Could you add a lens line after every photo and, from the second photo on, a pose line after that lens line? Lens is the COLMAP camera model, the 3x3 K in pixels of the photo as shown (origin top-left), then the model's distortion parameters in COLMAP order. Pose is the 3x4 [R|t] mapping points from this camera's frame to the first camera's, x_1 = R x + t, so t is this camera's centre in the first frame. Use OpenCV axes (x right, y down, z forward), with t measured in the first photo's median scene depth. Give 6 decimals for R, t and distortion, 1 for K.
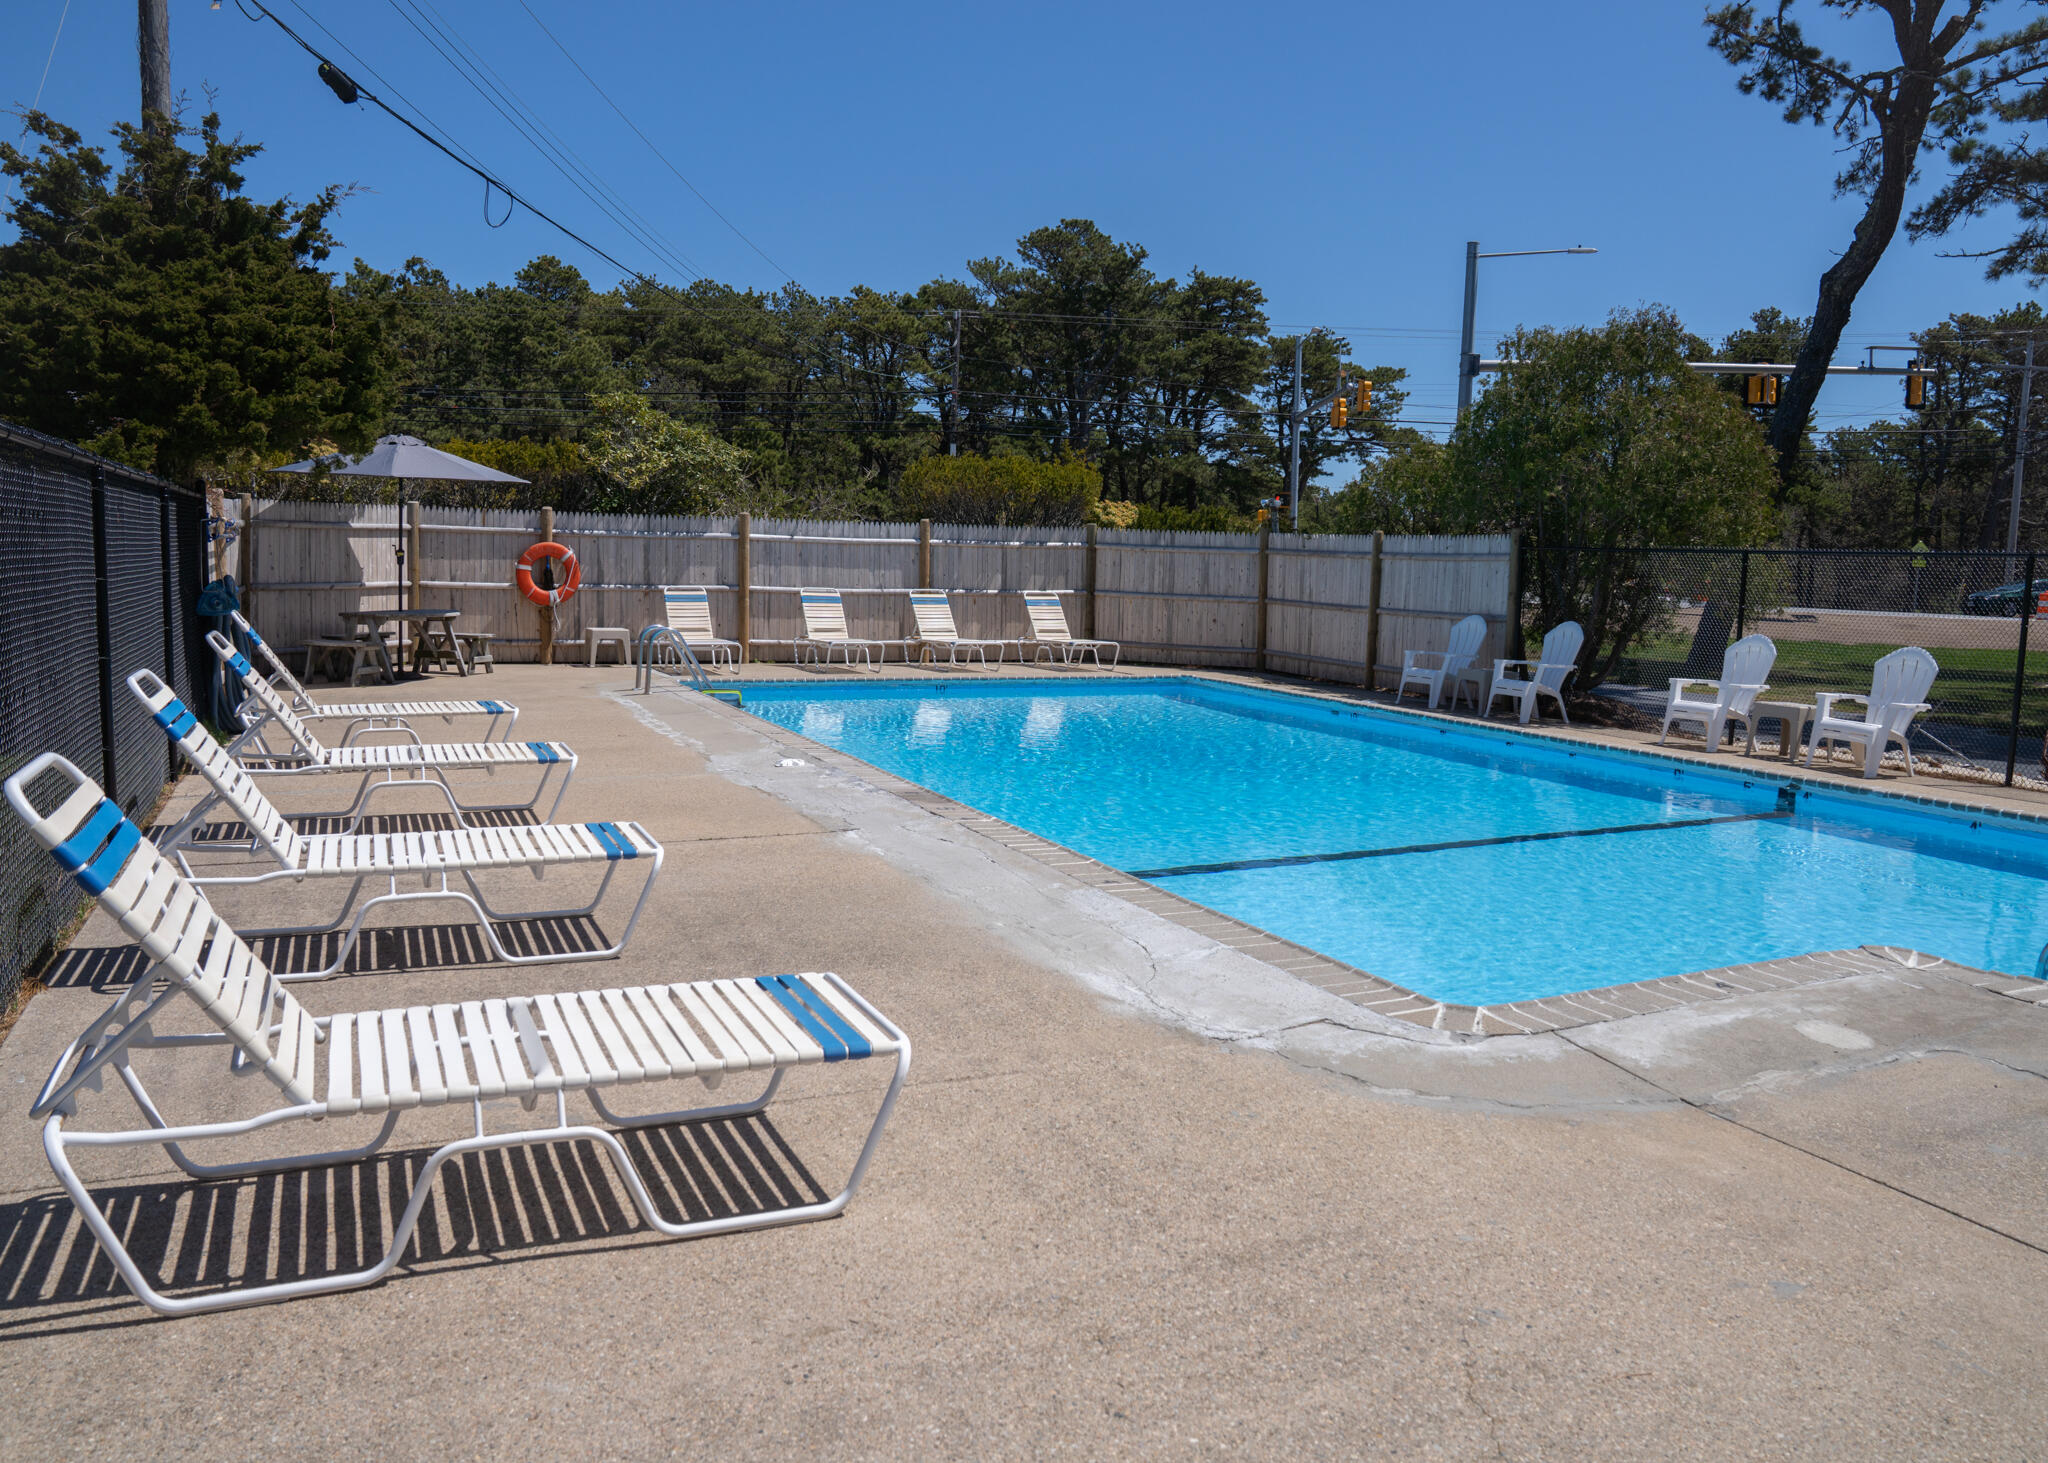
lens RADIAL K [[1485.8, 0, 1024.0], [0, 1485.8, 731.5], [0, 0, 1]] dist [-0.115809, 0.064016]
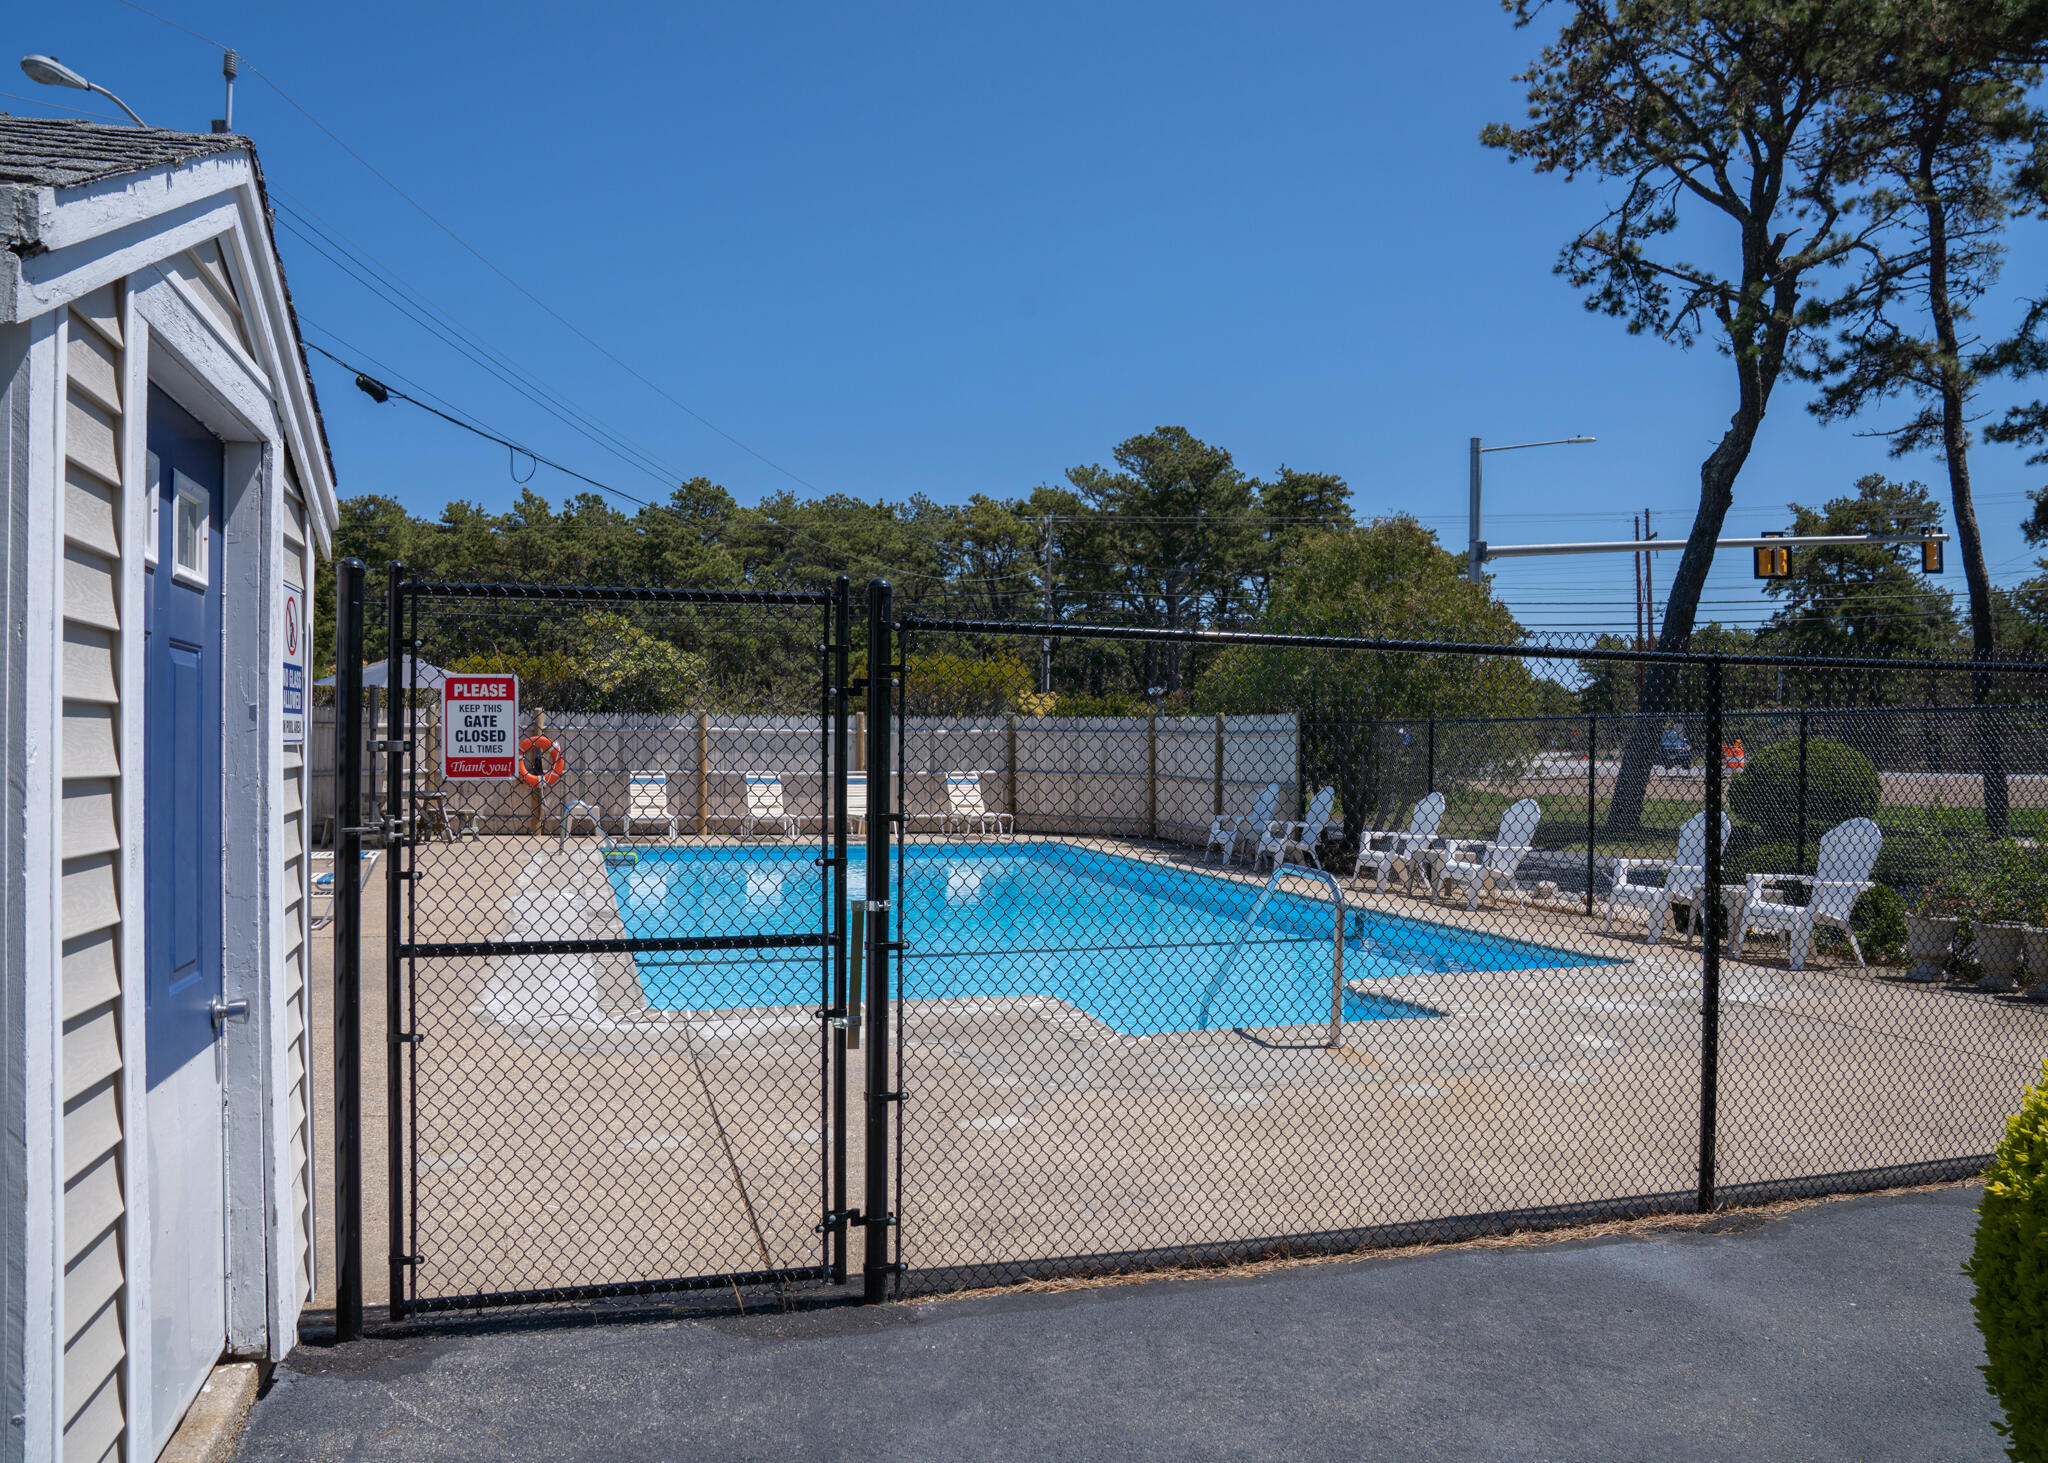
lens RADIAL K [[1485.8, 0, 1024.0], [0, 1485.8, 731.5], [0, 0, 1]] dist [-0.115809, 0.064016]
pose [[0.990269, -0.021657, -0.137470, 0.195134], [0.004236, 0.992050, -0.125770, 0.018388], [0.139101, 0.123964, 0.982489, -0.123829]]
